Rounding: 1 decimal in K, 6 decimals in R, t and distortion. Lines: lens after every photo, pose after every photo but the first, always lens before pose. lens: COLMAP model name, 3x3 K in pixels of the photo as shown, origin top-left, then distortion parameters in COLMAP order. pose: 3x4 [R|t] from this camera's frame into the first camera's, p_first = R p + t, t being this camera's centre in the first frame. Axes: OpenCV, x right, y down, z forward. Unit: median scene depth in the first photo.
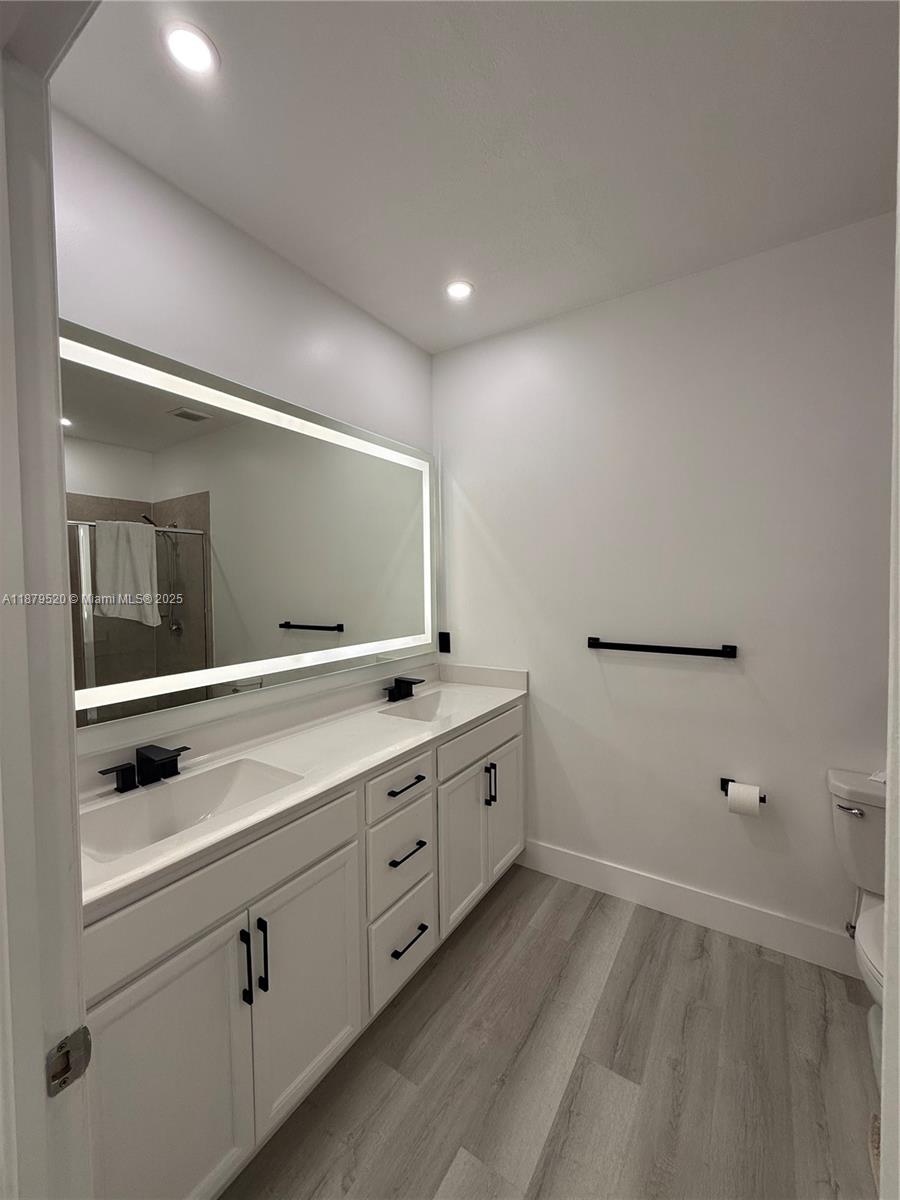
lens RADIAL K [[474.2, 0, 454.0], [0, 474.2, 603.7], [0, 0, 1]] dist [-0.003882, 0.000269]
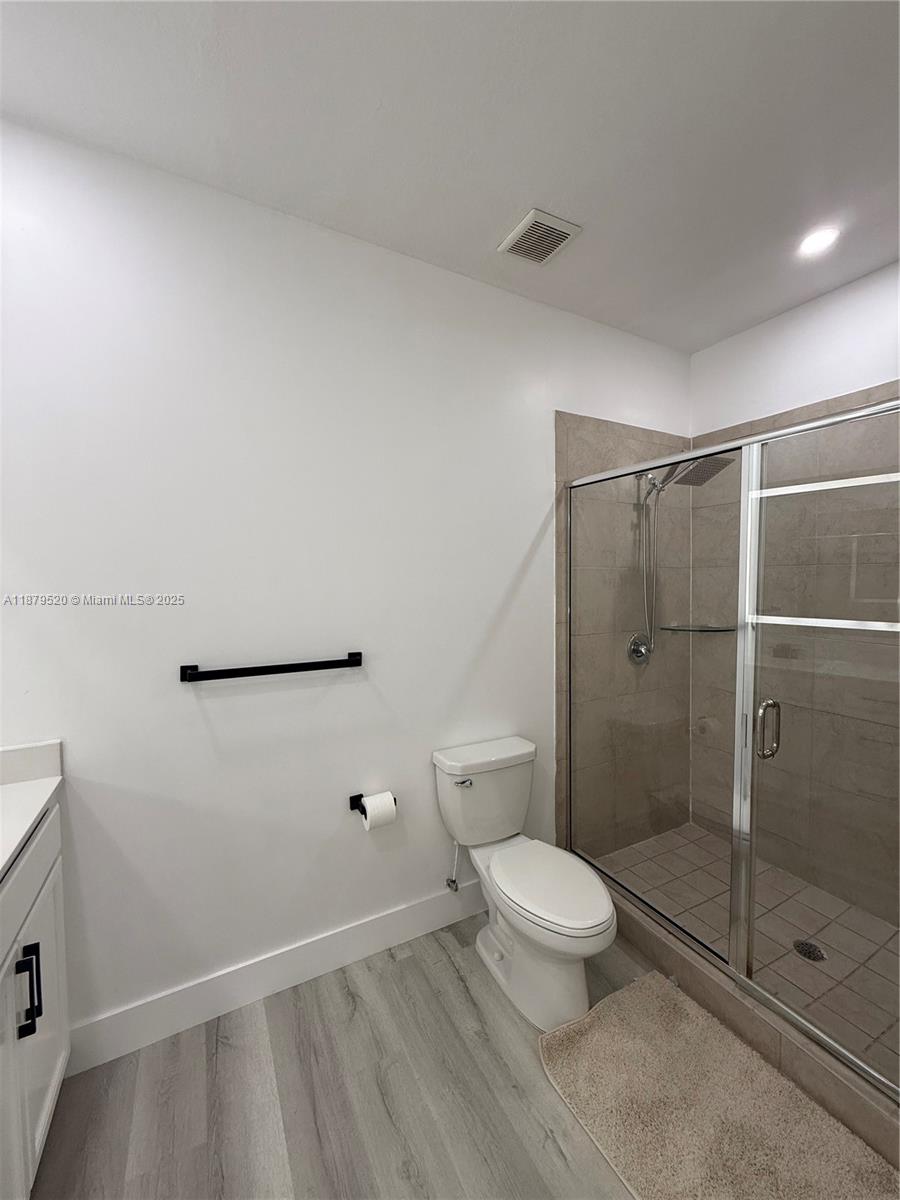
lens RADIAL K [[474.2, 0, 450.2], [0, 474.2, 598.2], [0, 0, 1]] dist [-0.003882, 0.000269]
pose [[0.483835, -0.031446, 0.874594, -0.139676], [0.039365, 0.999125, 0.014147, -0.024815], [-0.874273, 0.027584, 0.484650, 0.378171]]
